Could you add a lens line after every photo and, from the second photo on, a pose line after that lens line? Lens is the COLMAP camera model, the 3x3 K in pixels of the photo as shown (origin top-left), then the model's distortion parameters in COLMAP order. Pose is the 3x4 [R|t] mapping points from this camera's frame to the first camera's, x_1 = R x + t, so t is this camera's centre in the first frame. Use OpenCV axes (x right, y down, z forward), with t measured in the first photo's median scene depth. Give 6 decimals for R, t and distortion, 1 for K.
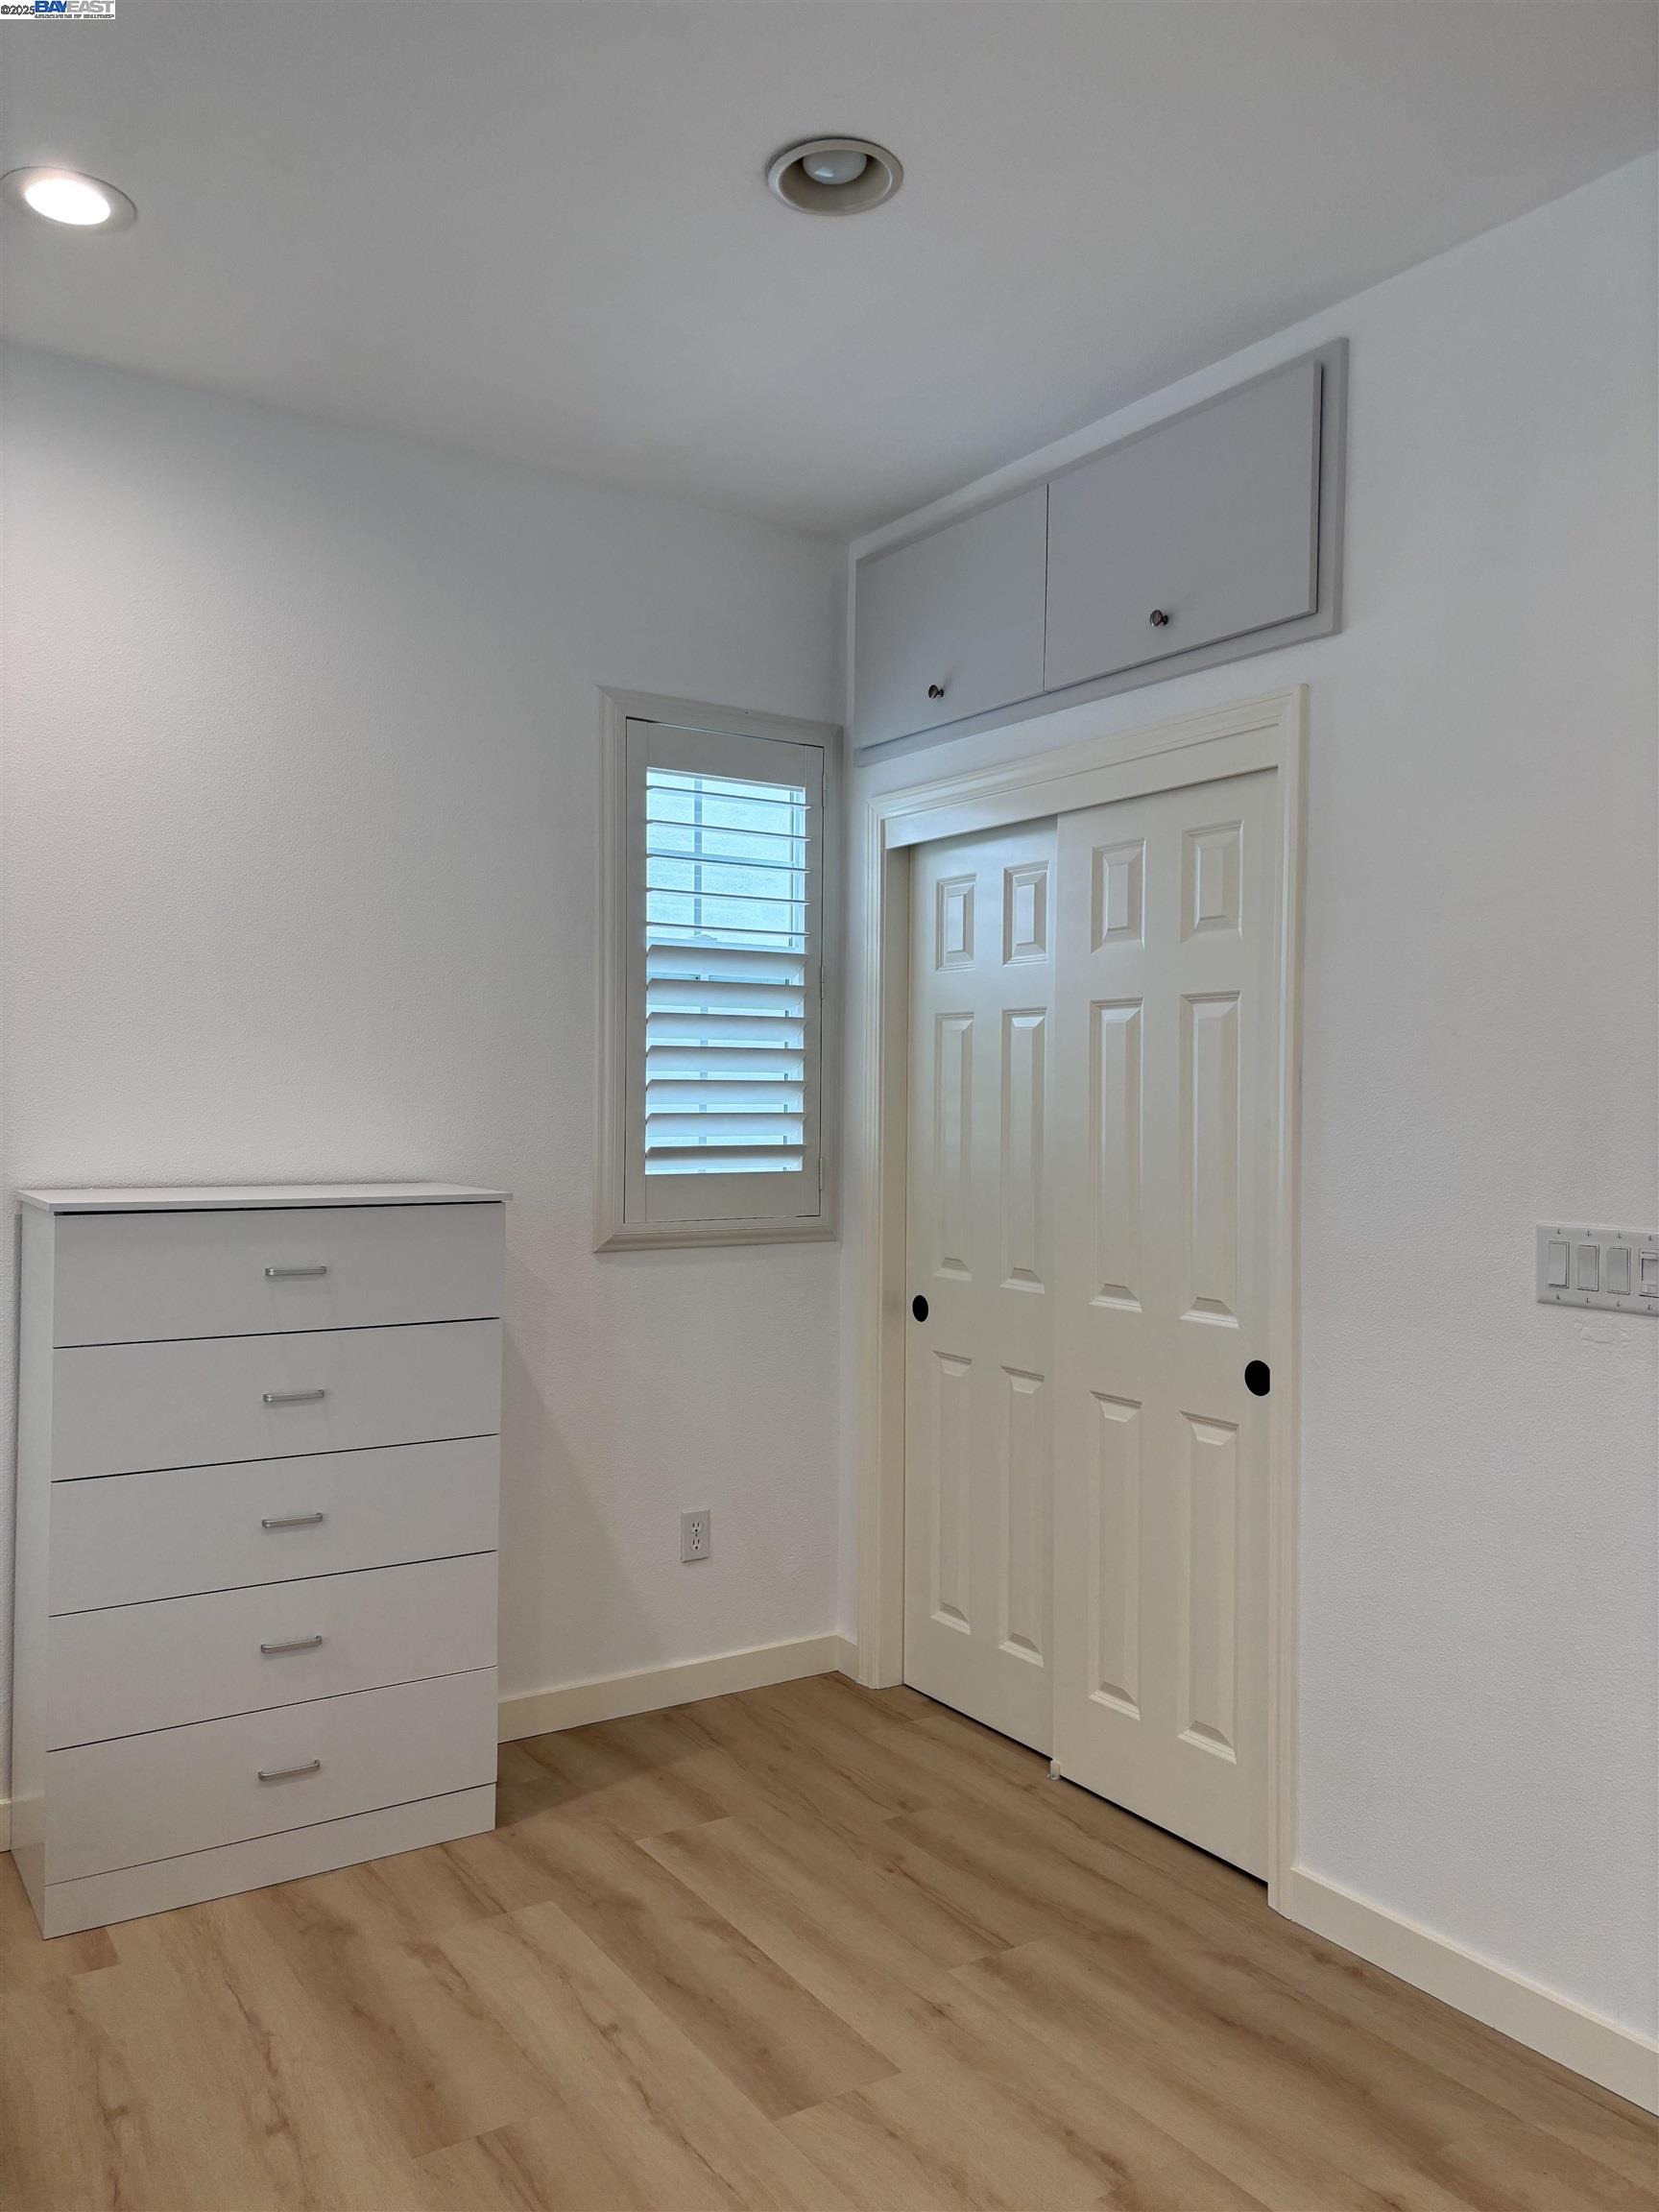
lens RADIAL K [[1674.3, 0, 835.1], [0, 1674.3, 1098.4], [0, 0, 1]] dist [0.047923, -0.042703]
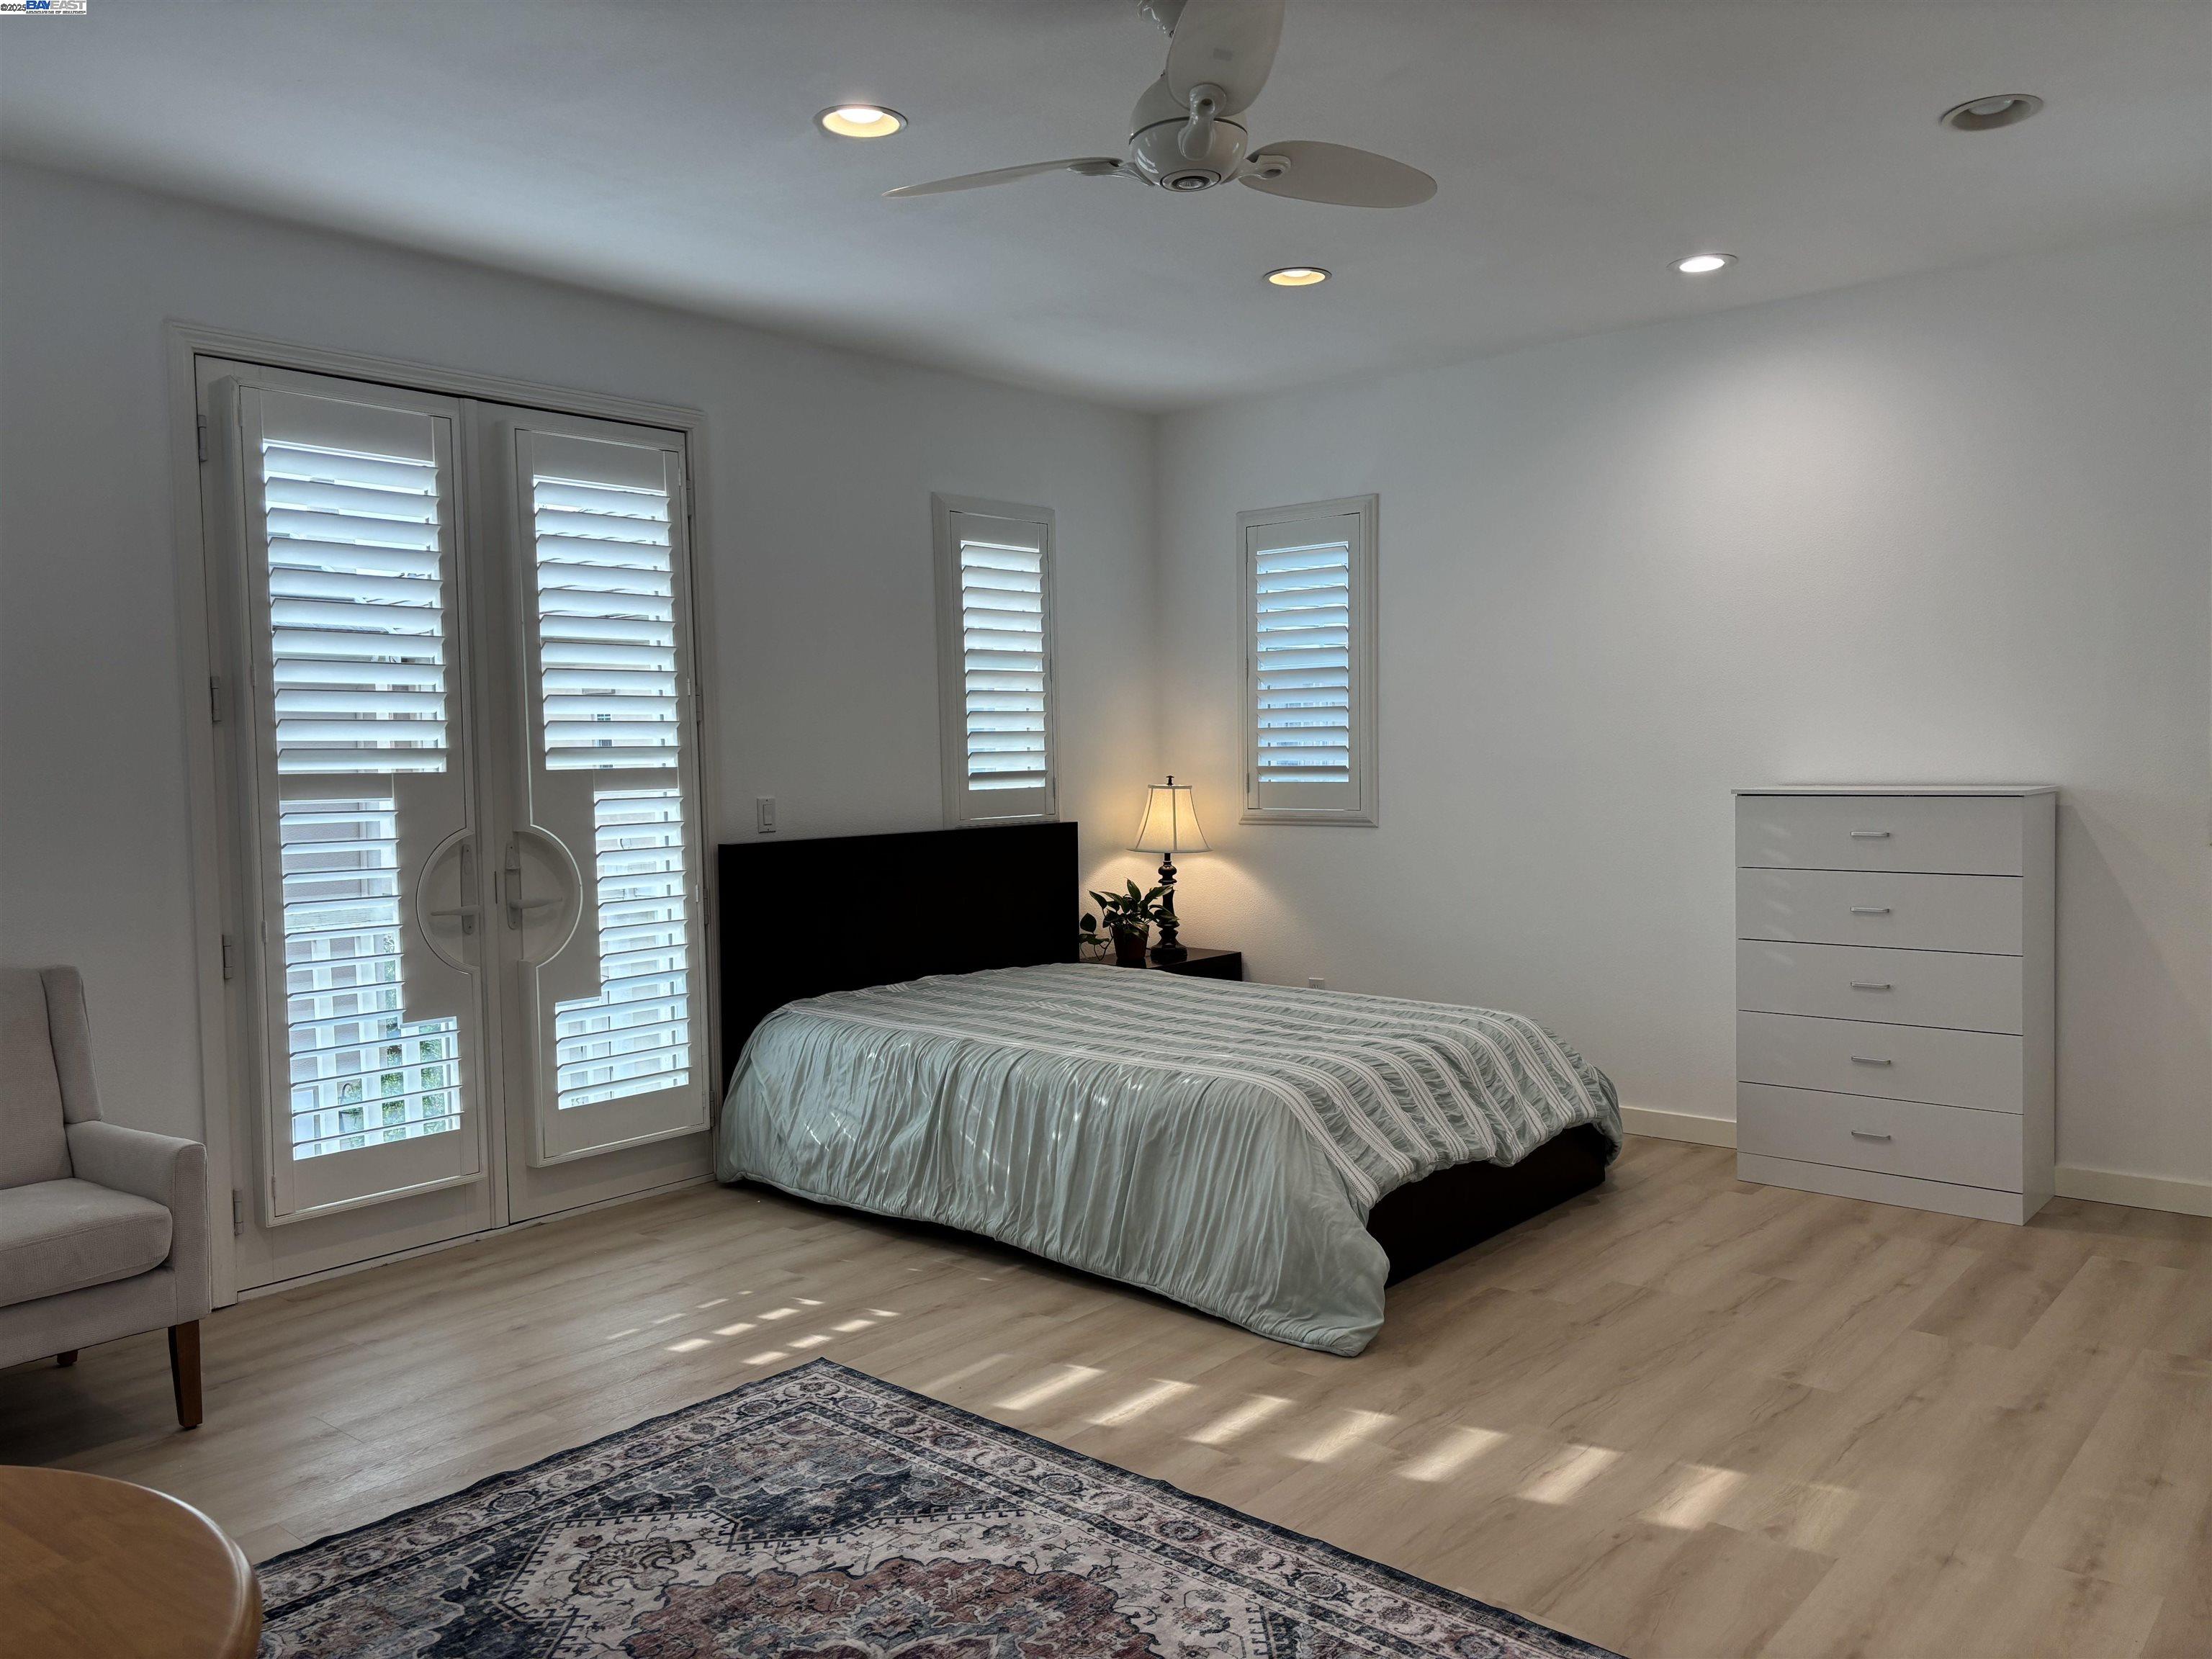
lens RADIAL K [[1674.3, 0, 1104.1], [0, 1674.3, 826.7], [0, 0, 1]] dist [0.047923, -0.042703]
pose [[0.279064, 0.029595, -0.959816, 0.882897], [0.019768, 0.999136, 0.036555, 0.017031], [0.960069, -0.029175, 0.278238, -0.146536]]
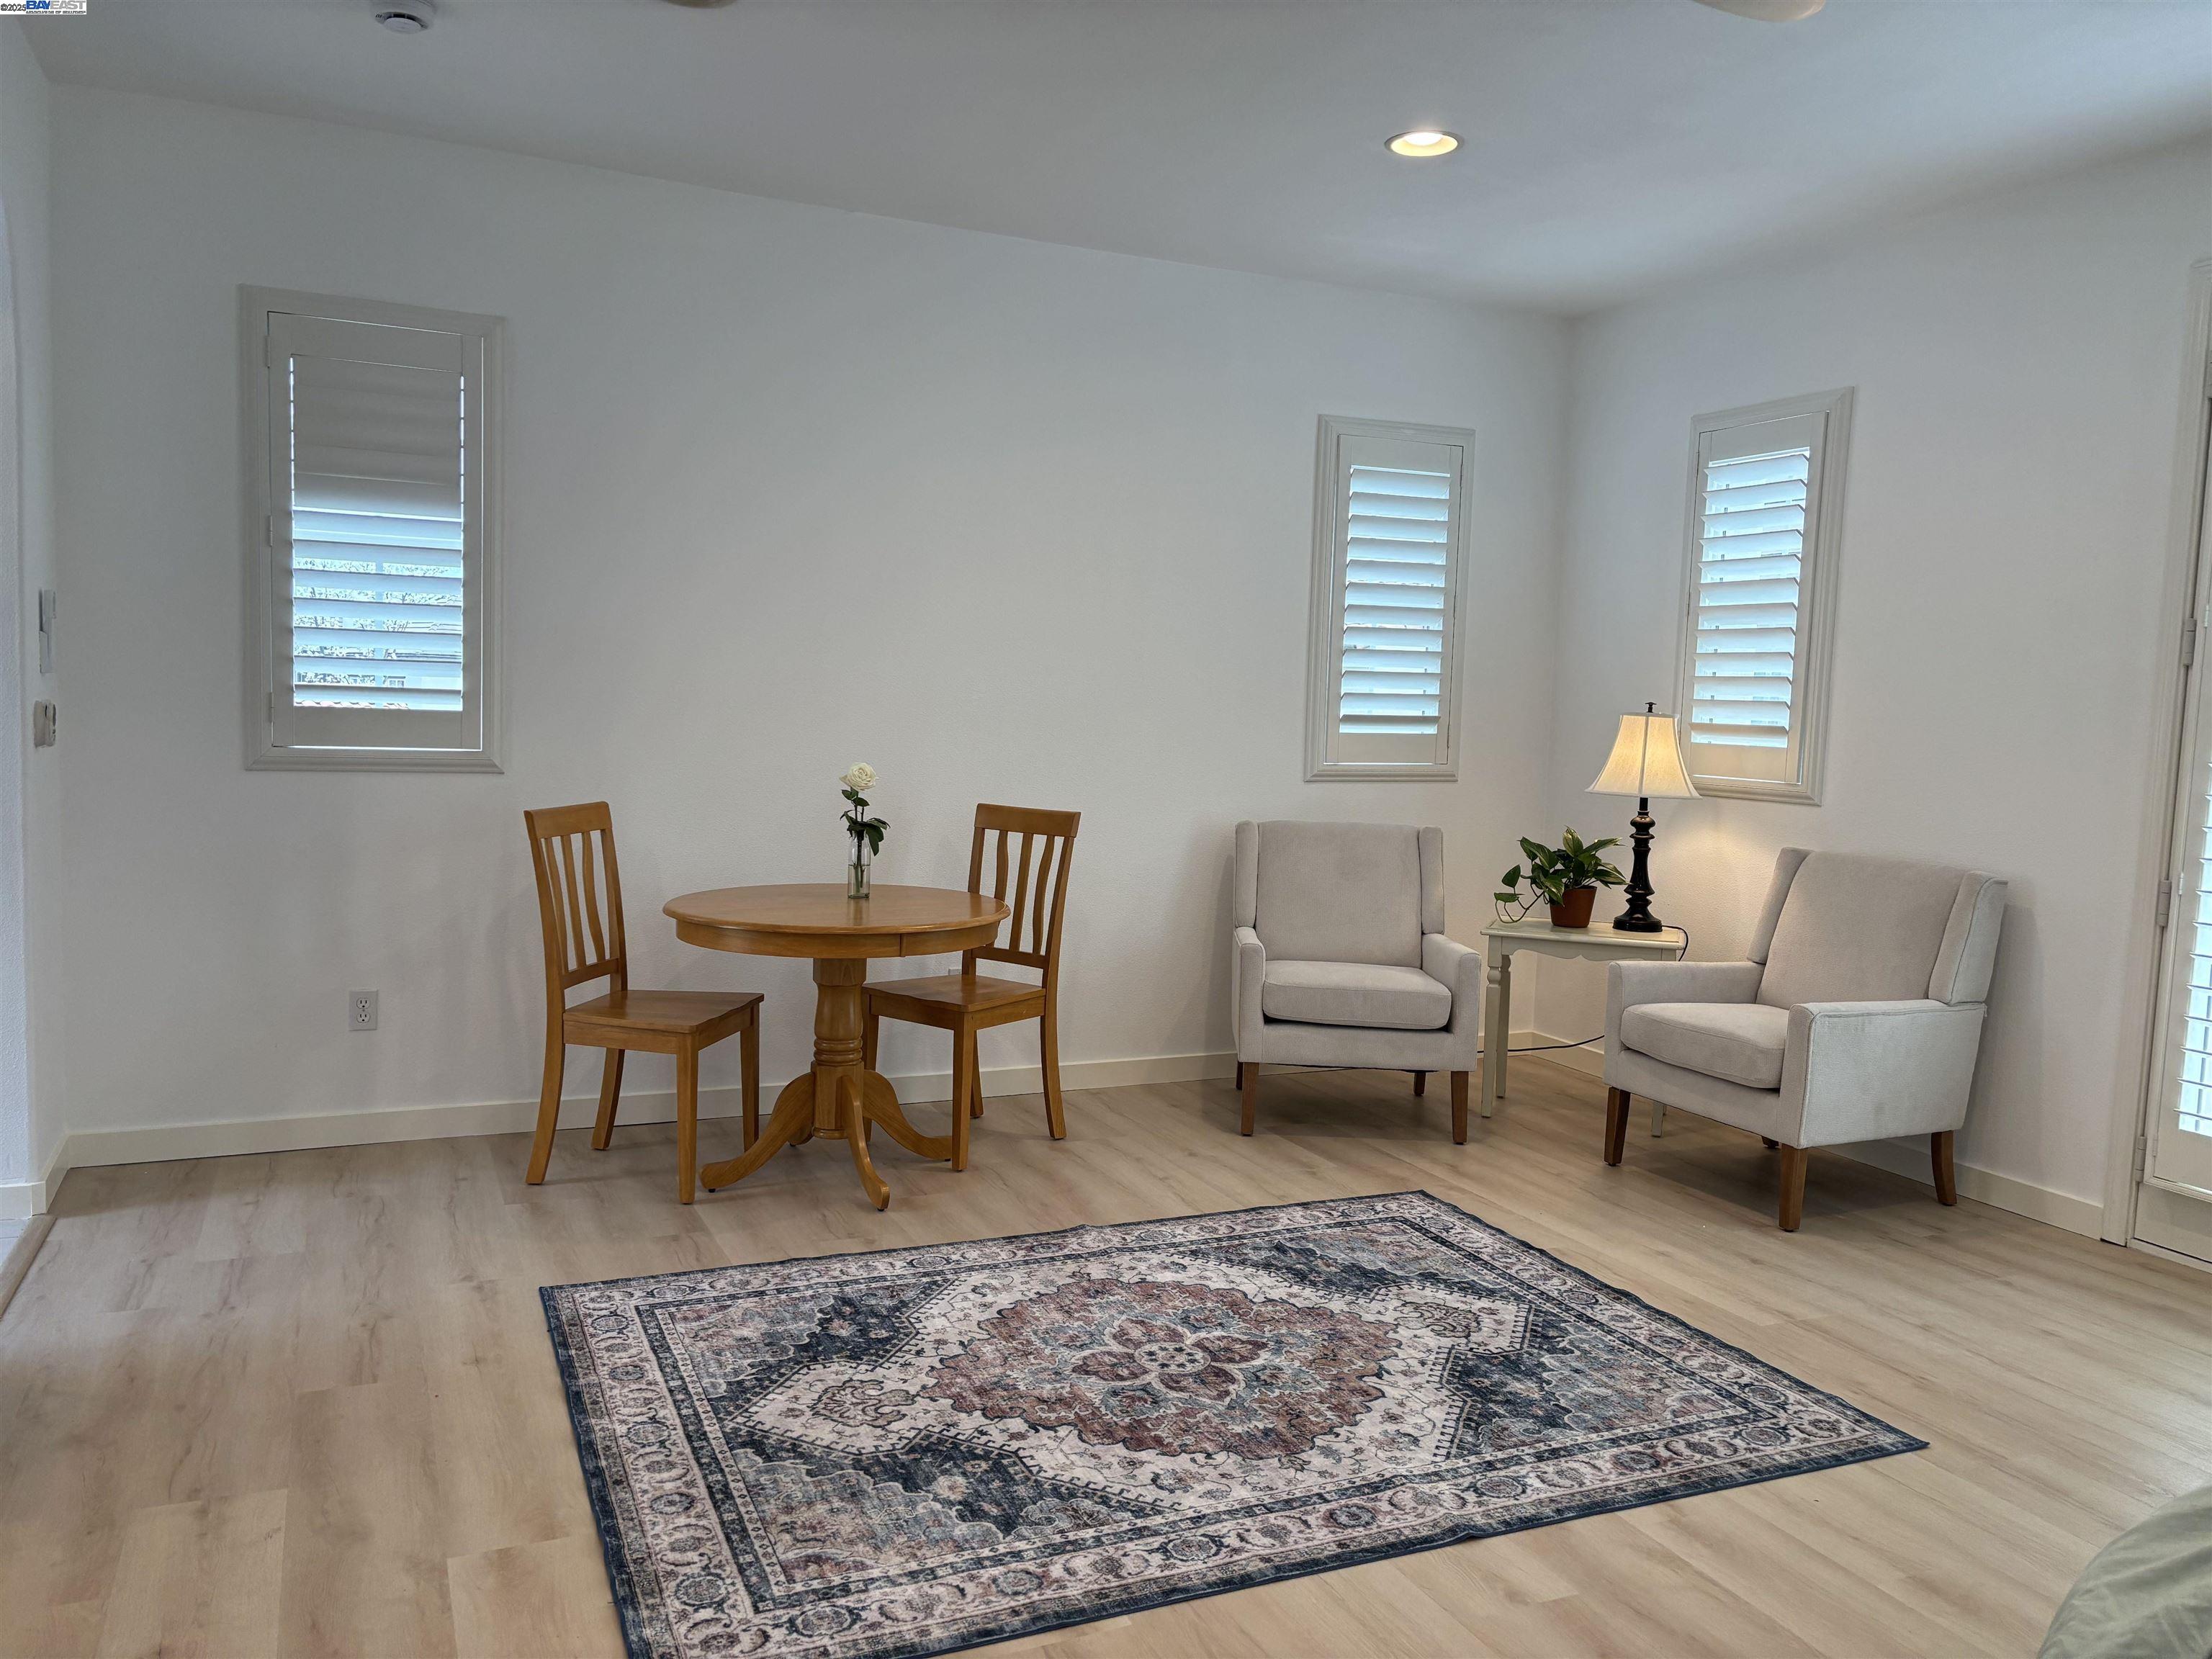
lens RADIAL K [[1674.3, 0, 1097.4], [0, 1674.3, 832.3], [0, 0, 1]] dist [0.047923, -0.042703]
pose [[-0.986177, -0.054955, 0.156314, 0.110565], [-0.041977, 0.995483, 0.085151, 0.022167], [-0.160287, 0.077412, -0.984030, 0.874410]]
